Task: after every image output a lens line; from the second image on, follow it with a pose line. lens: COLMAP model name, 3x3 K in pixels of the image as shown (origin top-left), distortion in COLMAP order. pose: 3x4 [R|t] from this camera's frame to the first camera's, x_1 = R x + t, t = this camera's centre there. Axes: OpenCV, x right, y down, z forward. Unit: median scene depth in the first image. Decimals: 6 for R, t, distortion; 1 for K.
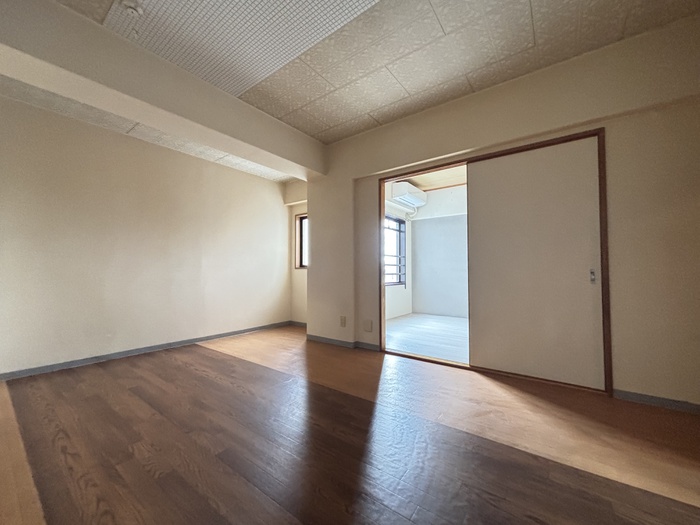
lens RADIAL K [[281.0, 0, 348.7], [0, 281.0, 263.3], [0, 0, 1]] dist [-0.000526, -0.000506]
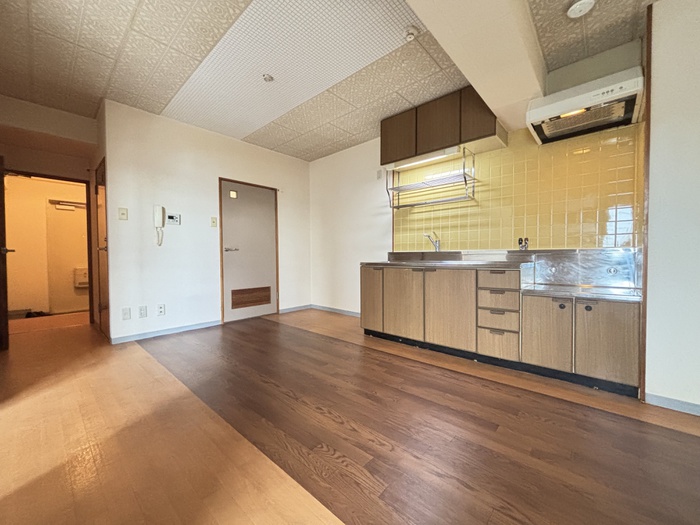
lens RADIAL K [[281.0, 0, 348.7], [0, 281.0, 263.3], [0, 0, 1]] dist [-0.000526, -0.000506]
pose [[-0.995000, 0.007797, 0.099568, -0.666993], [0.007901, 0.999969, 0.000647, 0.066250], [-0.099560, 0.001430, -0.995031, 2.308985]]
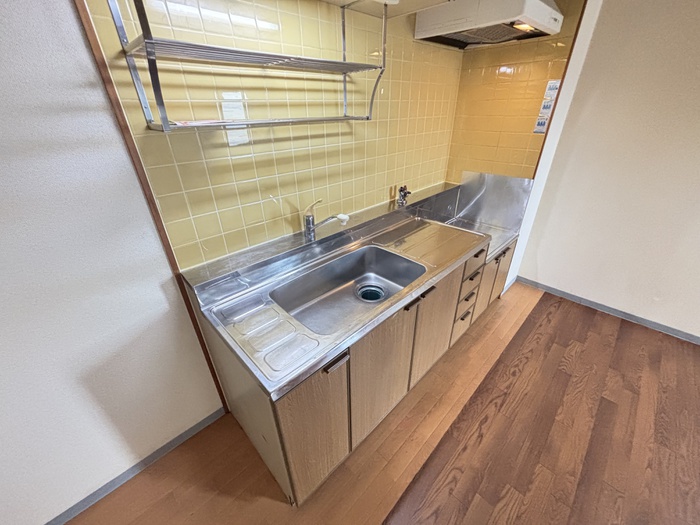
lens RADIAL K [[281.0, 0, 348.7], [0, 281.0, 263.3], [0, 0, 1]] dist [-0.000526, -0.000506]
pose [[-0.150085, 0.483179, -0.862561, -0.247734], [0.035713, 0.874524, 0.483666, -0.386183], [0.988028, 0.041786, -0.148509, 0.542588]]
